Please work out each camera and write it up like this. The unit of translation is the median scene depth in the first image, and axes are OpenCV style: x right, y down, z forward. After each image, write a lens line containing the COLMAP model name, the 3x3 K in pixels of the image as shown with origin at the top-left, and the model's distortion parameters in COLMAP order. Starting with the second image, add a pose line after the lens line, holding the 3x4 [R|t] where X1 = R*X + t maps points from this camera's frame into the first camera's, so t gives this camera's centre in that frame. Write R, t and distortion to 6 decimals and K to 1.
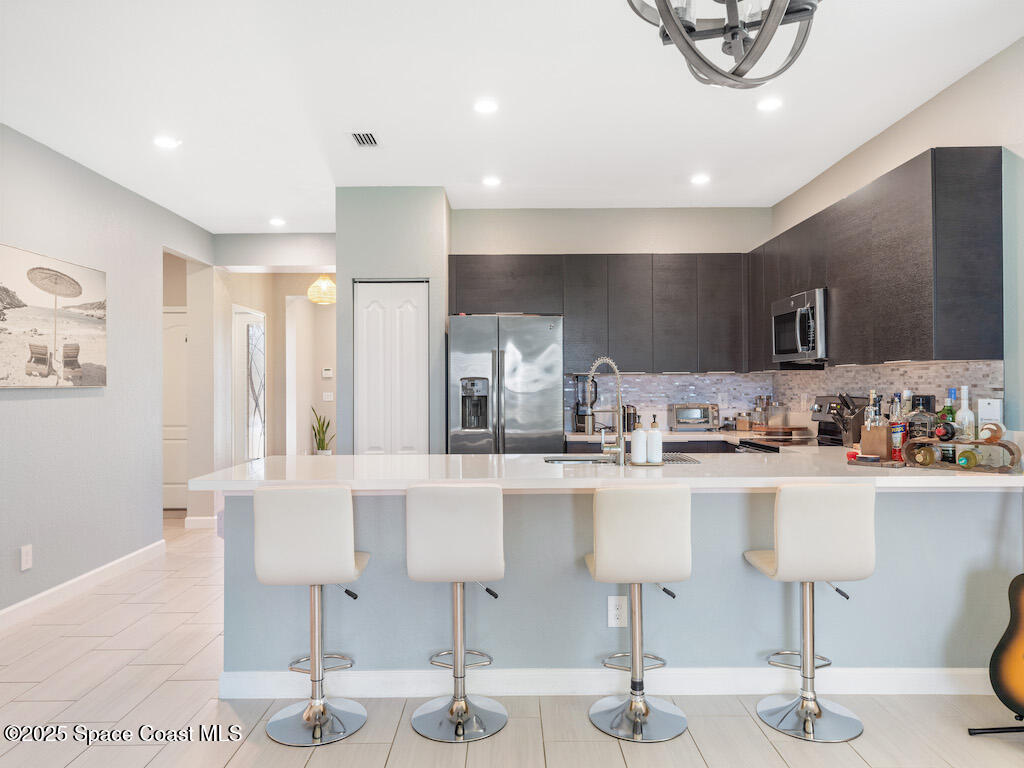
lens RADIAL K [[685.2, 0, 512.0], [0, 685.2, 384.0], [0, 0, 1]] dist [0.015302, 0.000812]
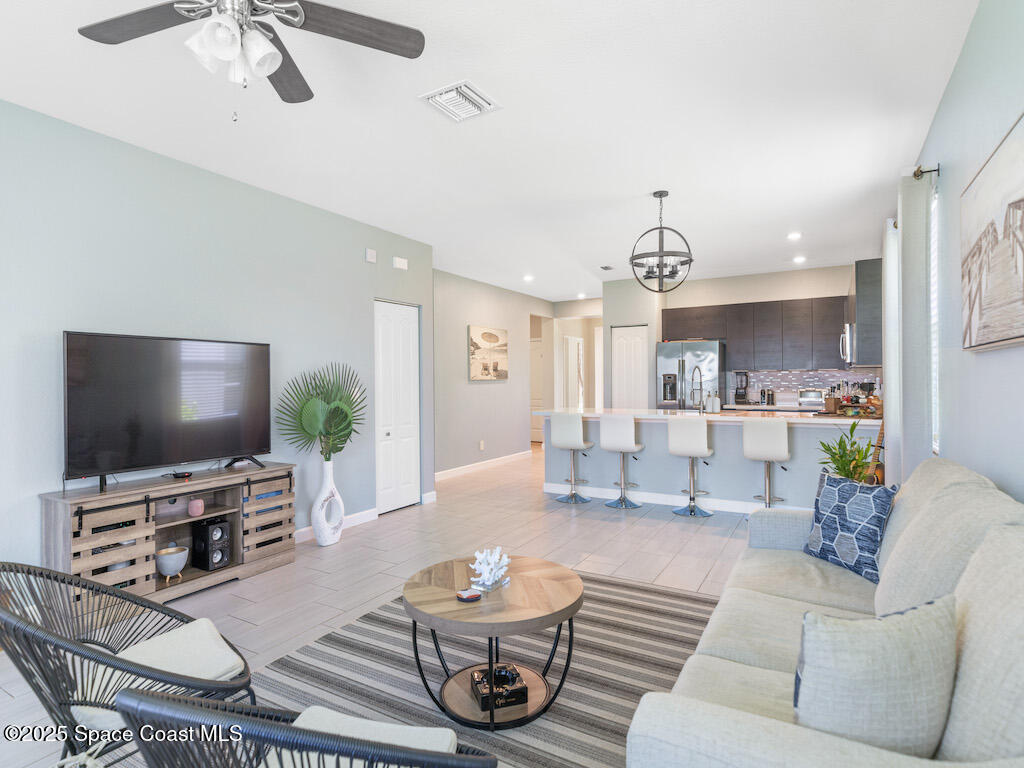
lens RADIAL K [[549.6, 0, 512.0], [0, 549.6, 384.0], [0, 0, 1]] dist [0.000528, 0.000090]
pose [[0.865370, 0.000205, -0.501133, 0.342449], [0.005914, 0.999926, 0.010621, -0.000172], [0.501098, -0.012155, 0.865305, -0.579809]]
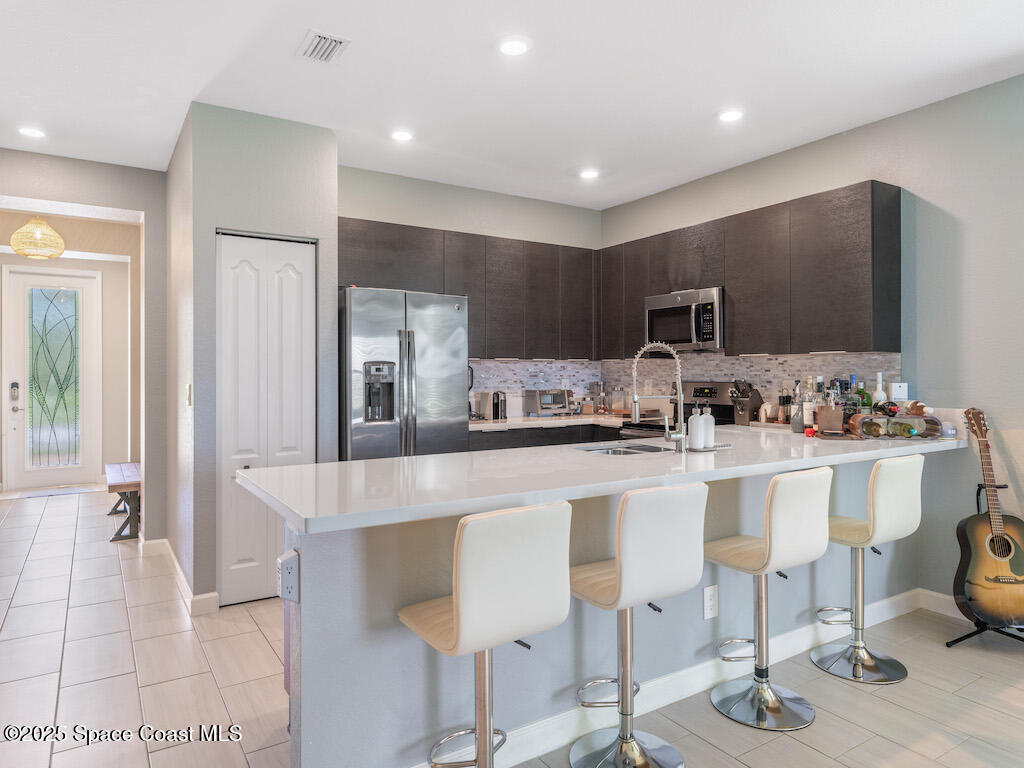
lens RADIAL K [[647.0, 0, 512.0], [0, 647.0, 384.0], [0, 0, 1]] dist [0.008998, 0.002192]
pose [[0.847097, -0.004769, 0.531417, -0.346781], [-0.005114, 0.999840, 0.017125, 0.004209], [-0.531414, -0.017224, 0.846937, 0.226039]]
